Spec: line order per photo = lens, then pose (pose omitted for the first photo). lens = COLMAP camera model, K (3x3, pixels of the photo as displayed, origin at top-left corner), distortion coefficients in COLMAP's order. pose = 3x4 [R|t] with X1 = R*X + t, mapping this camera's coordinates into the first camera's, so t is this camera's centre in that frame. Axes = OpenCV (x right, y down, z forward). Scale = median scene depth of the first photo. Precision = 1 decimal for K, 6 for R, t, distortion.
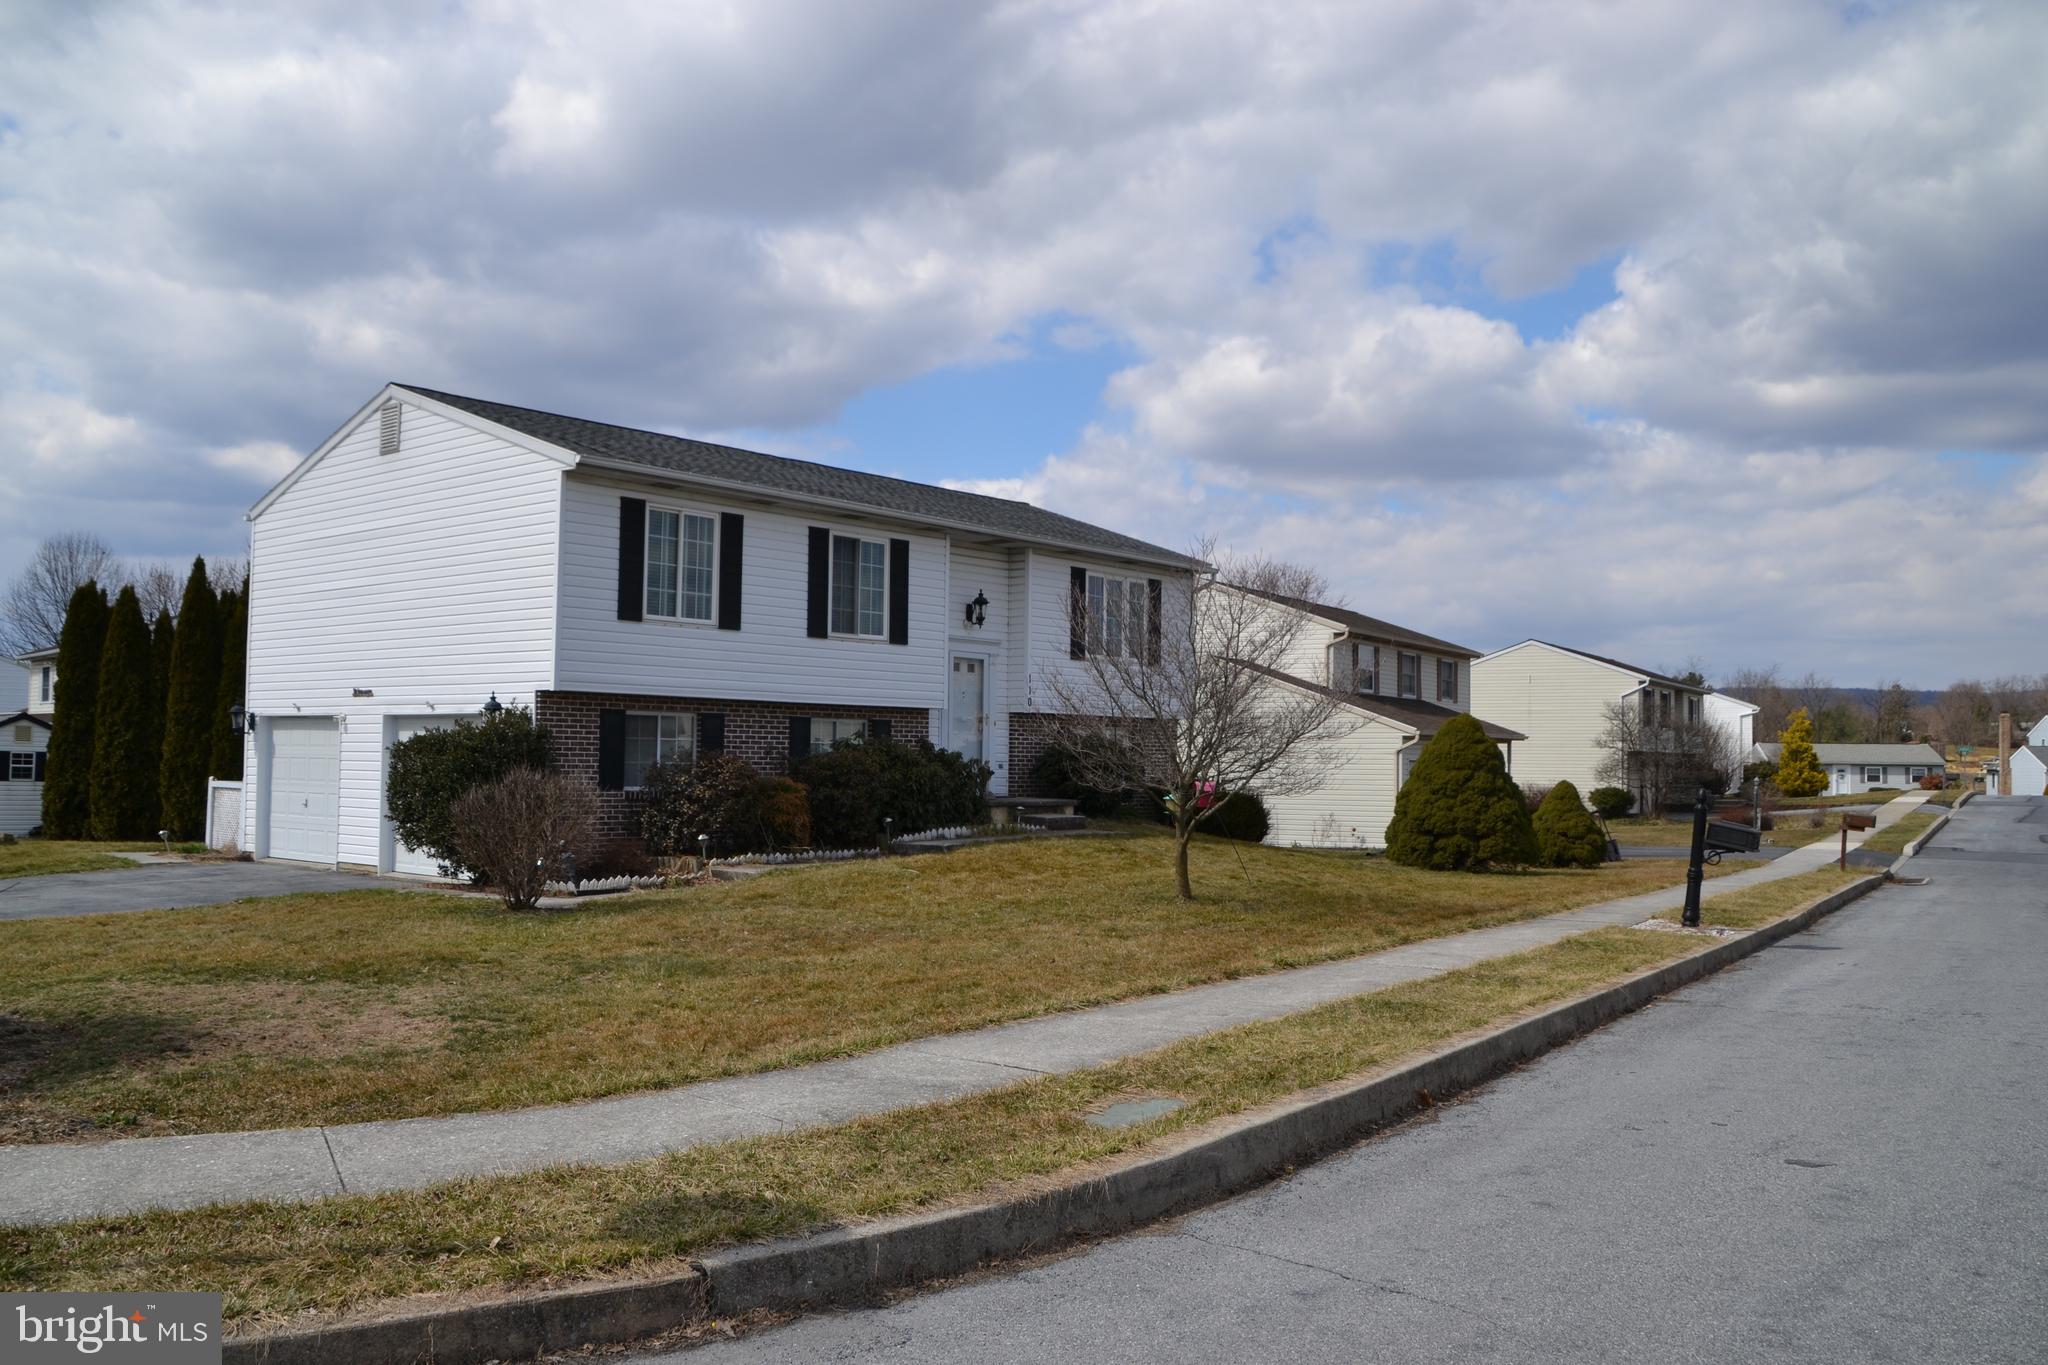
lens RADIAL K [[1677.3, 0, 985.9], [0, 1677.3, 678.7], [0, 0, 1]] dist [-0.150243, 0.121017]
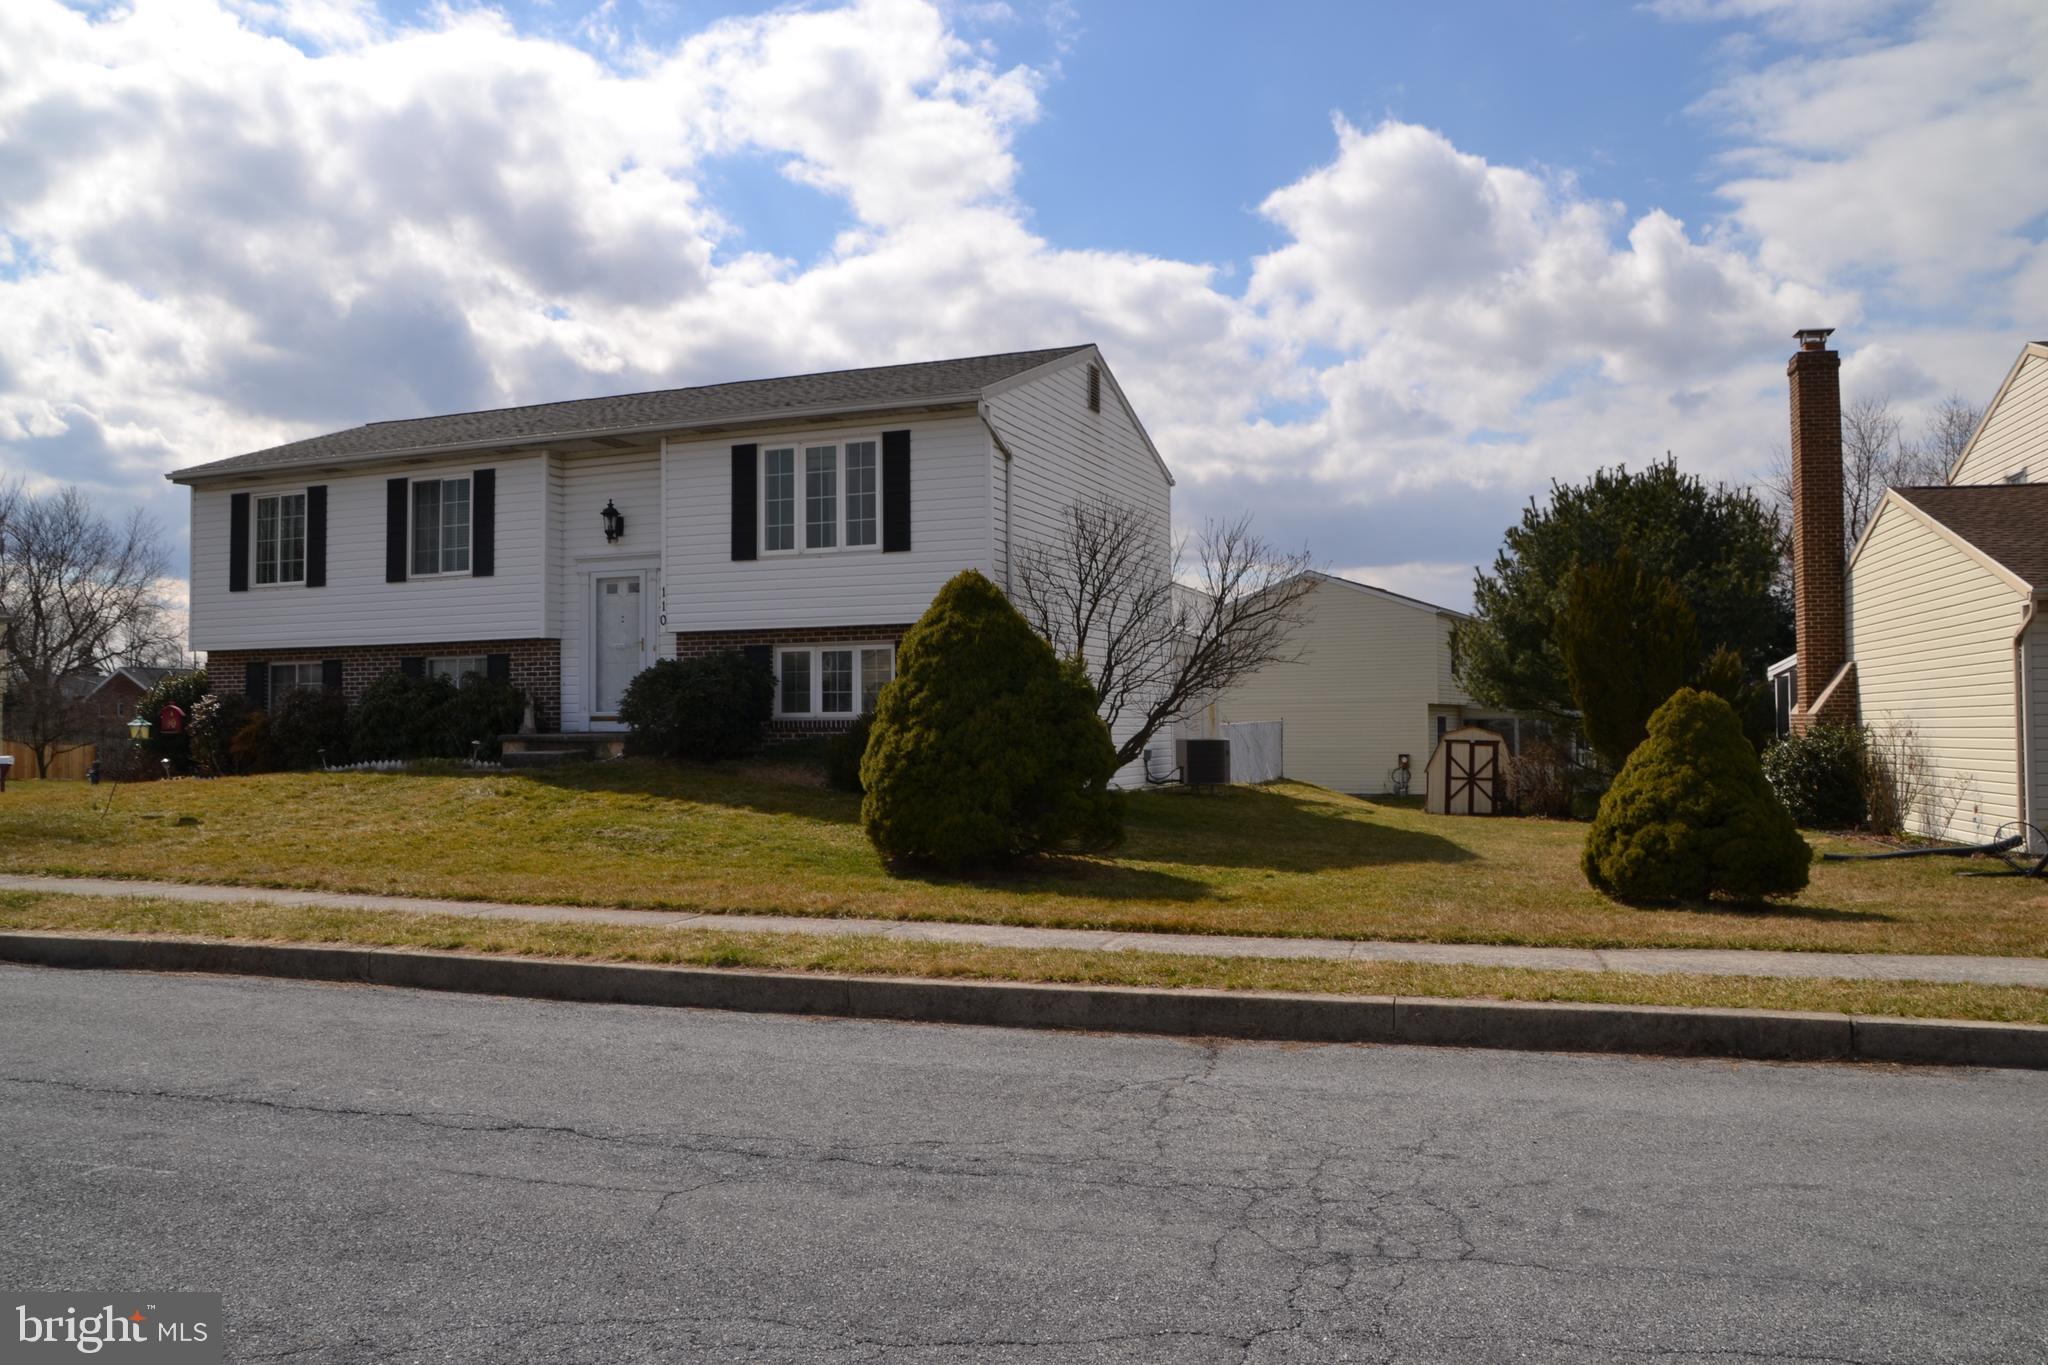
lens RADIAL K [[1636.3, 0, 1012.5], [0, 1636.3, 688.9], [0, 0, 1]] dist [-0.151086, 0.099019]
pose [[0.305136, -0.042148, -0.951375, 0.972761], [0.052832, 0.998231, -0.027279, 0.090842], [0.950842, -0.041939, 0.306823, 1.045918]]
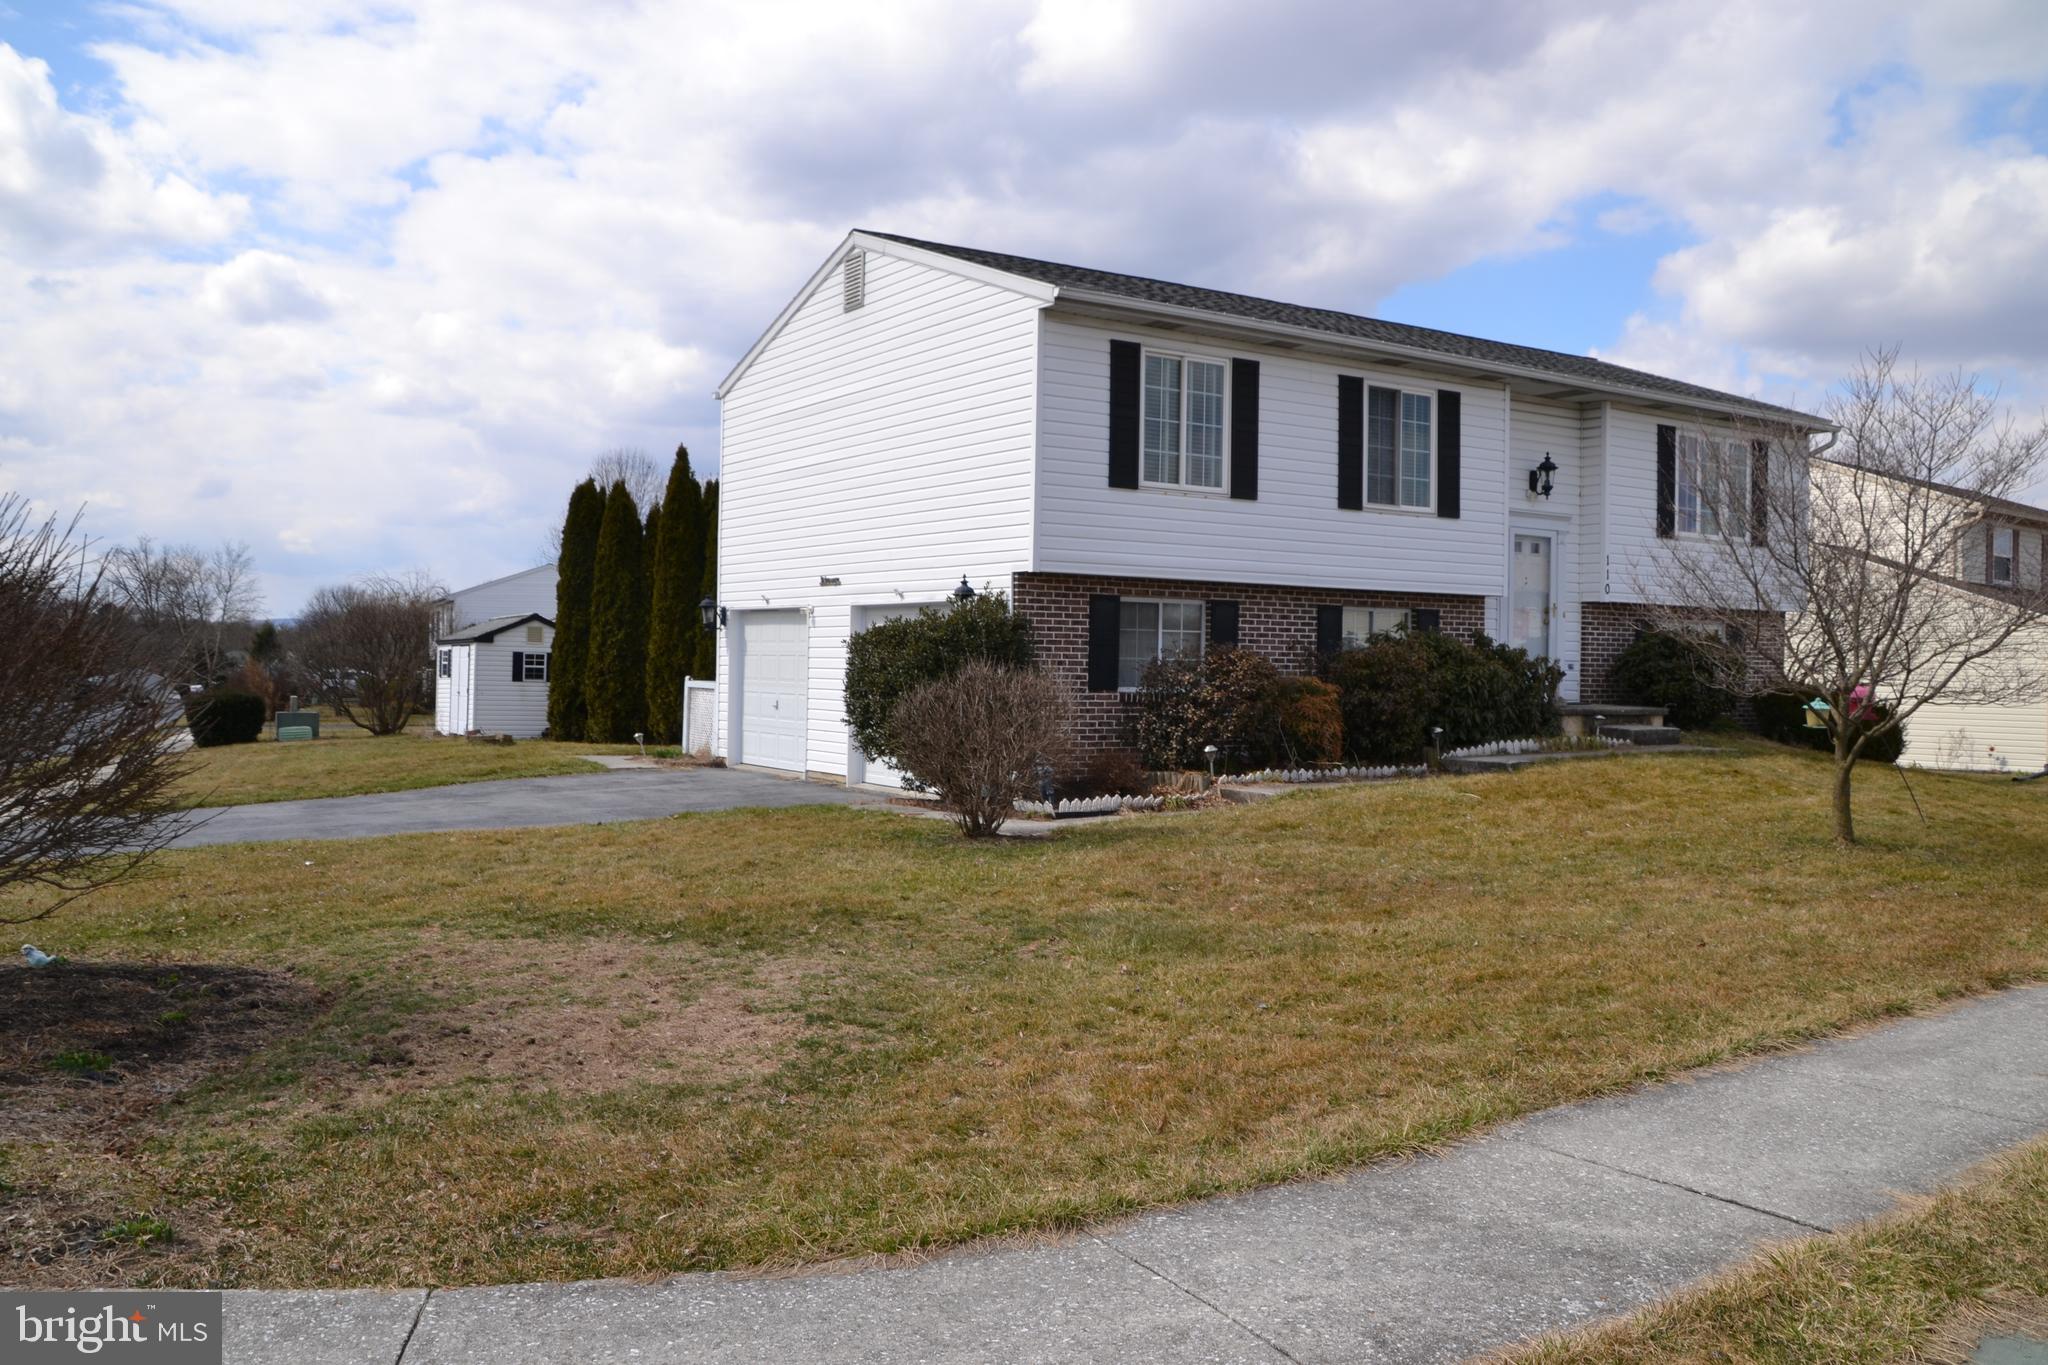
lens RADIAL K [[1664.9, 0, 1024.0], [0, 1664.9, 682.5], [0, 0, 1]] dist [-0.188697, 0.324614]
pose [[0.957698, 0.007380, -0.287681, -0.019650], [0.009381, 0.998339, 0.056842, 0.013065], [0.287623, -0.057137, 0.956038, 0.167965]]
